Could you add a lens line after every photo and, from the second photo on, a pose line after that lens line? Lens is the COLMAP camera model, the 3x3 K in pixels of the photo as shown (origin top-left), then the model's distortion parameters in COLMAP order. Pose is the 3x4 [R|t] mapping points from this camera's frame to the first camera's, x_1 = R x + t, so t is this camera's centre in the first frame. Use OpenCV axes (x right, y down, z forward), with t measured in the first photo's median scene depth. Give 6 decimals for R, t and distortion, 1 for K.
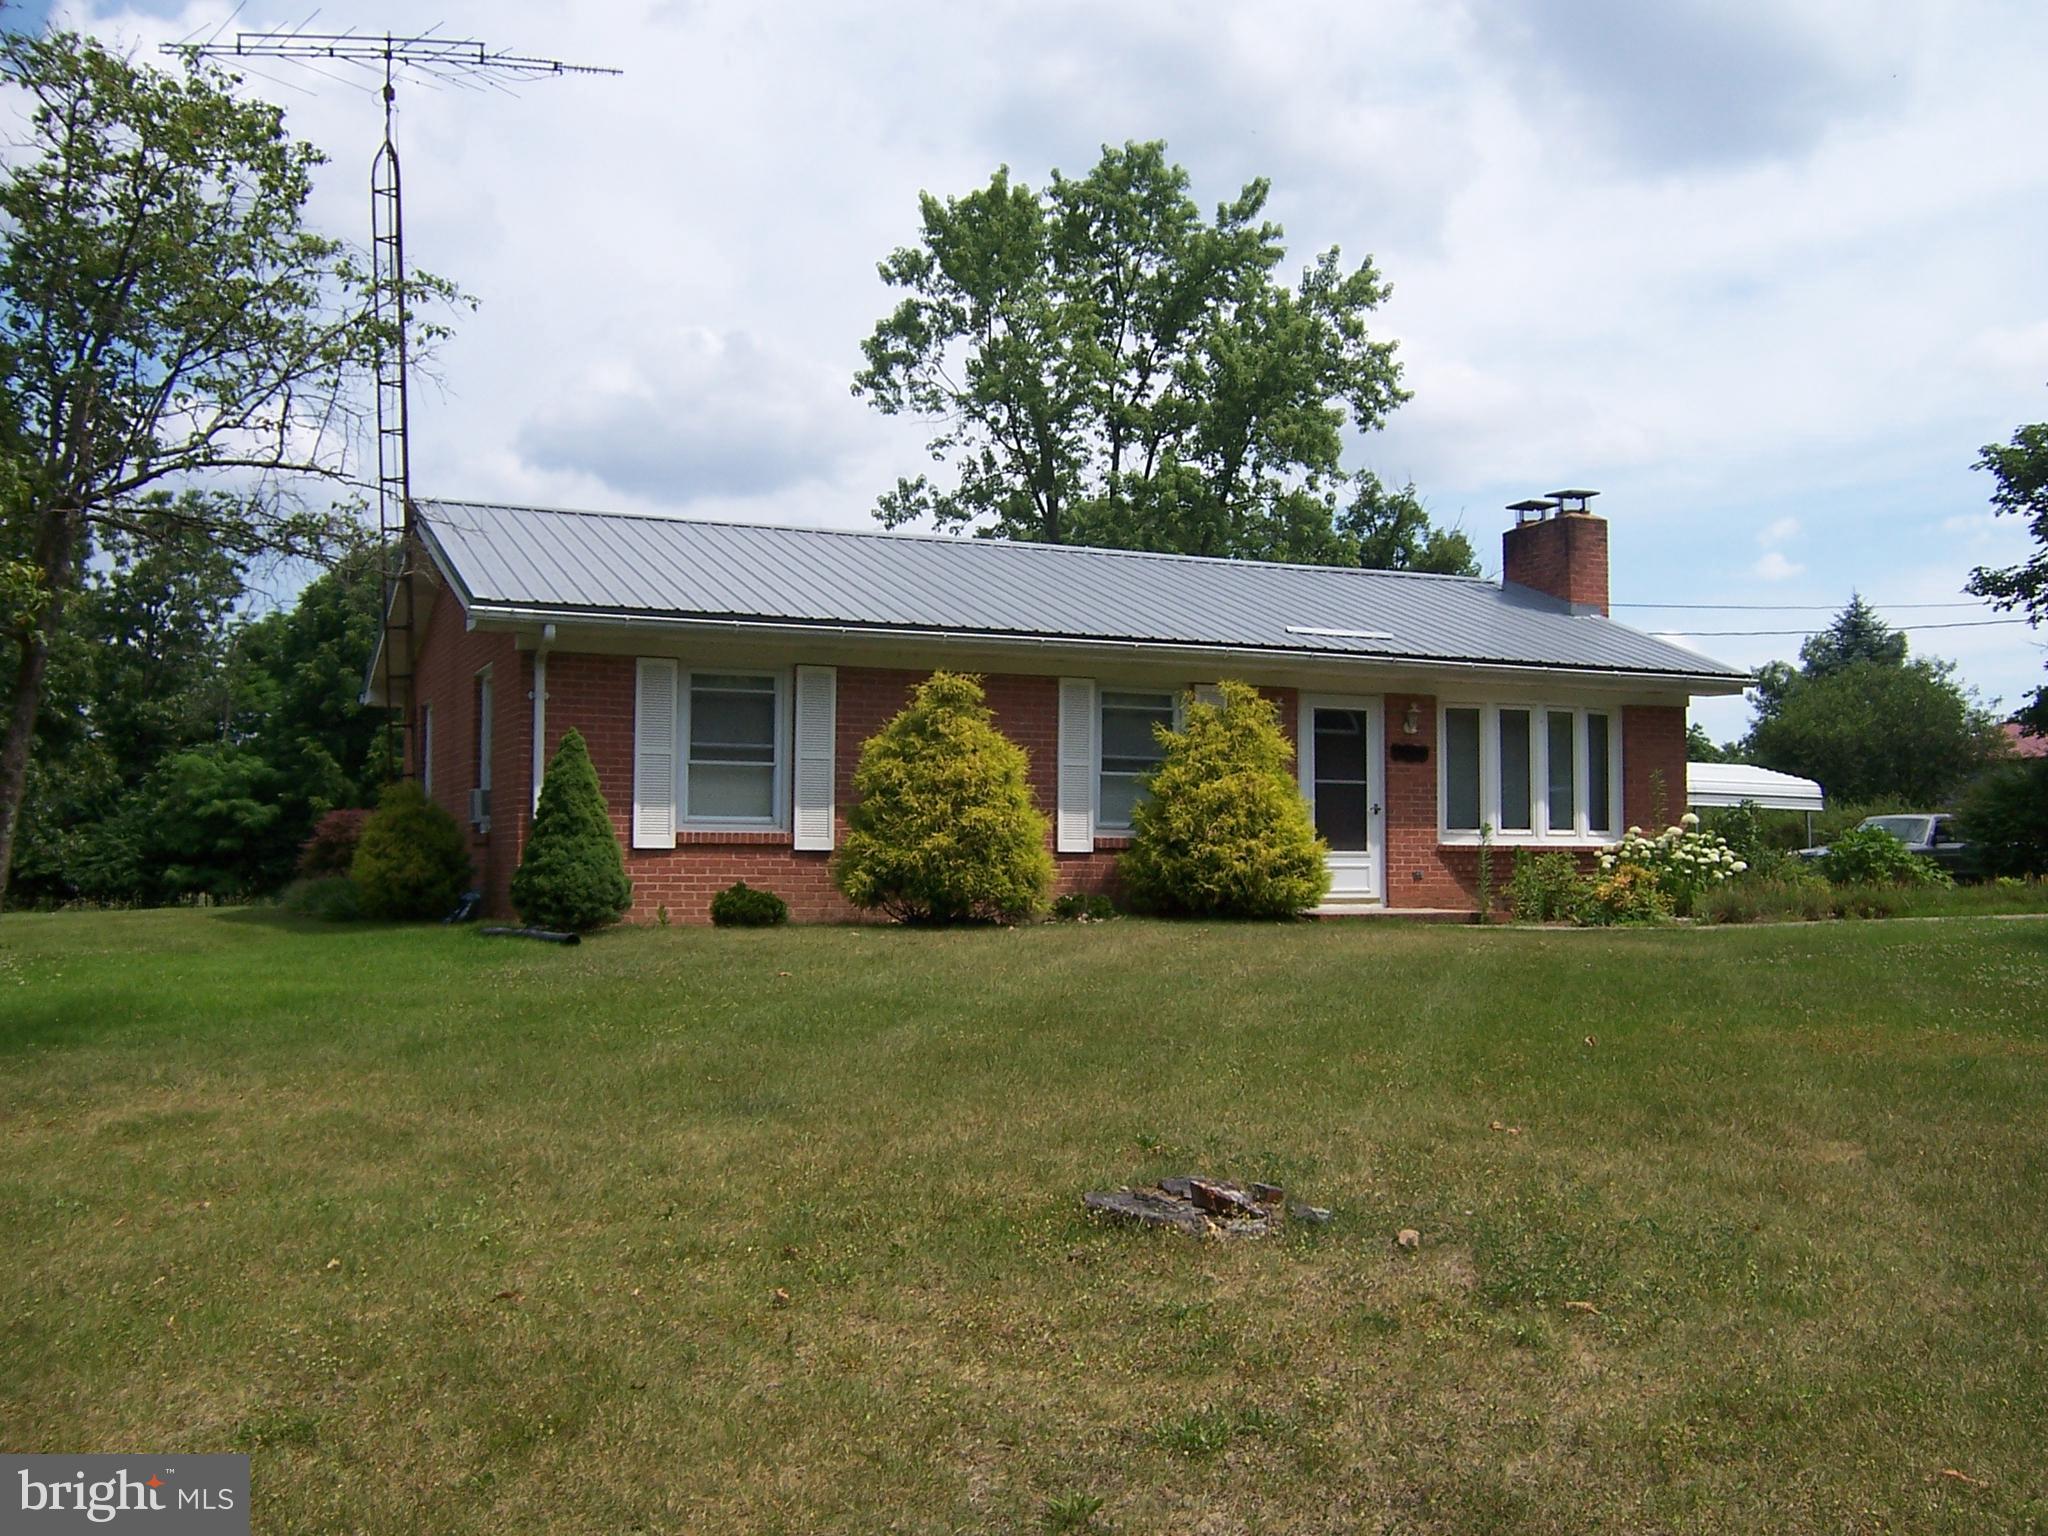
lens RADIAL K [[1952.0, 0, 1025.1], [0, 1952.0, 765.9], [0, 0, 1]] dist [-0.065903, 0.000000]
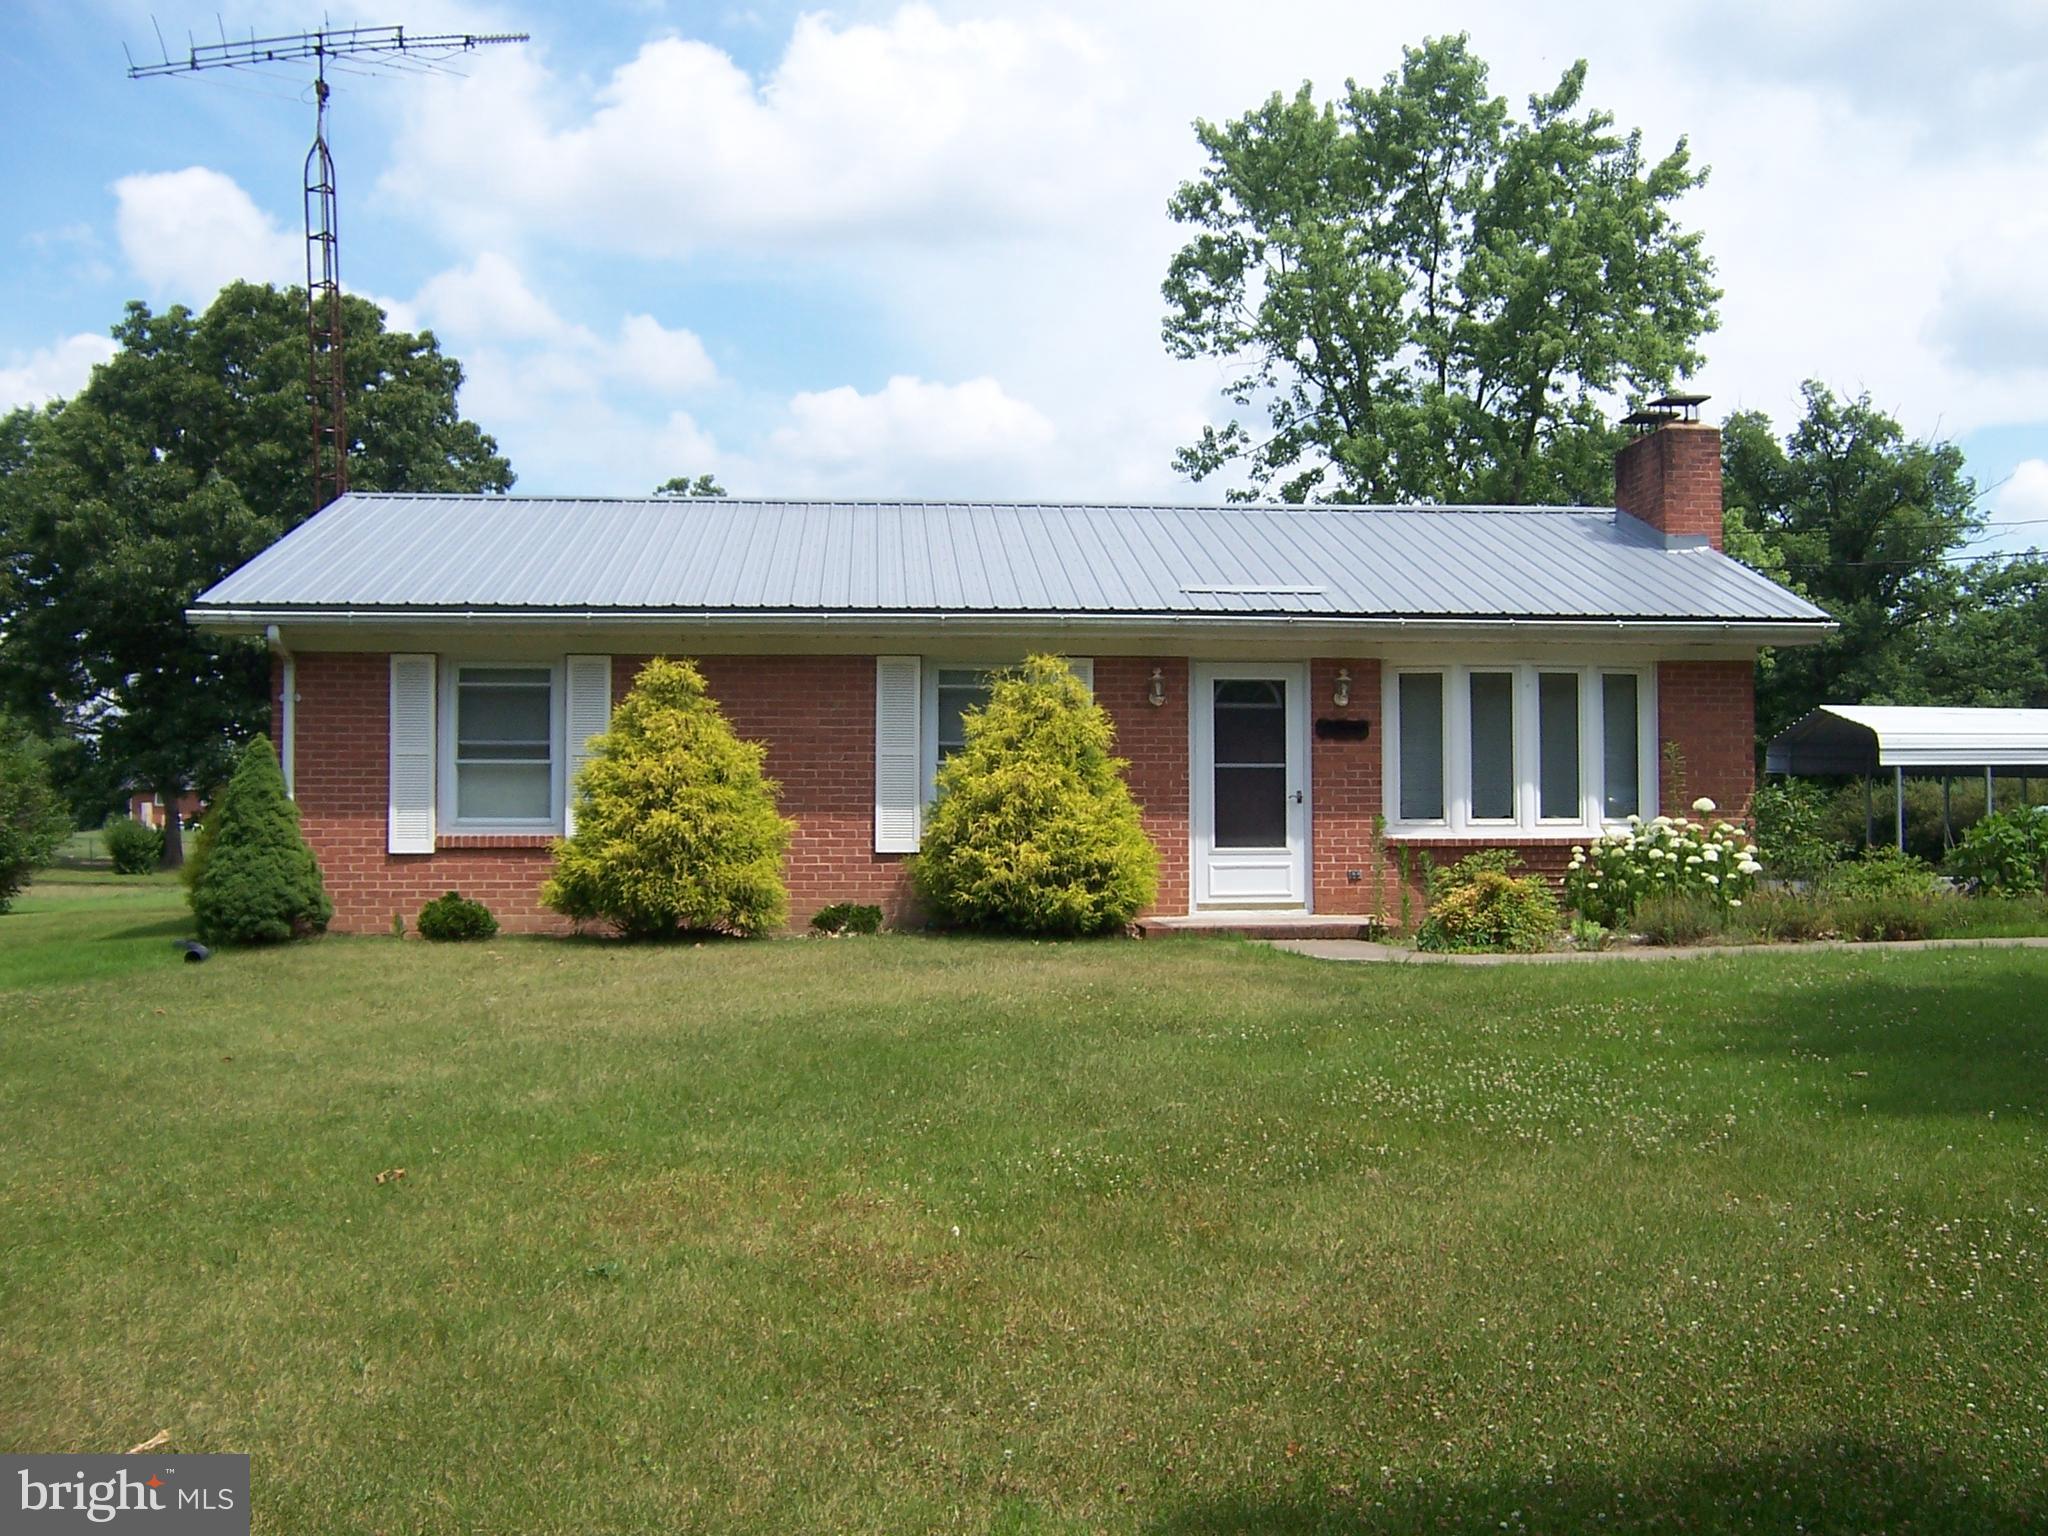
lens RADIAL K [[1952.0, 0, 1026.0], [0, 1952.0, 771.4], [0, 0, 1]] dist [-0.065903, 0.000000]
pose [[0.948086, -0.013437, -0.317731, 0.333043], [0.022303, 0.999456, 0.024282, -0.011908], [0.317232, -0.030107, 0.947870, 0.162559]]
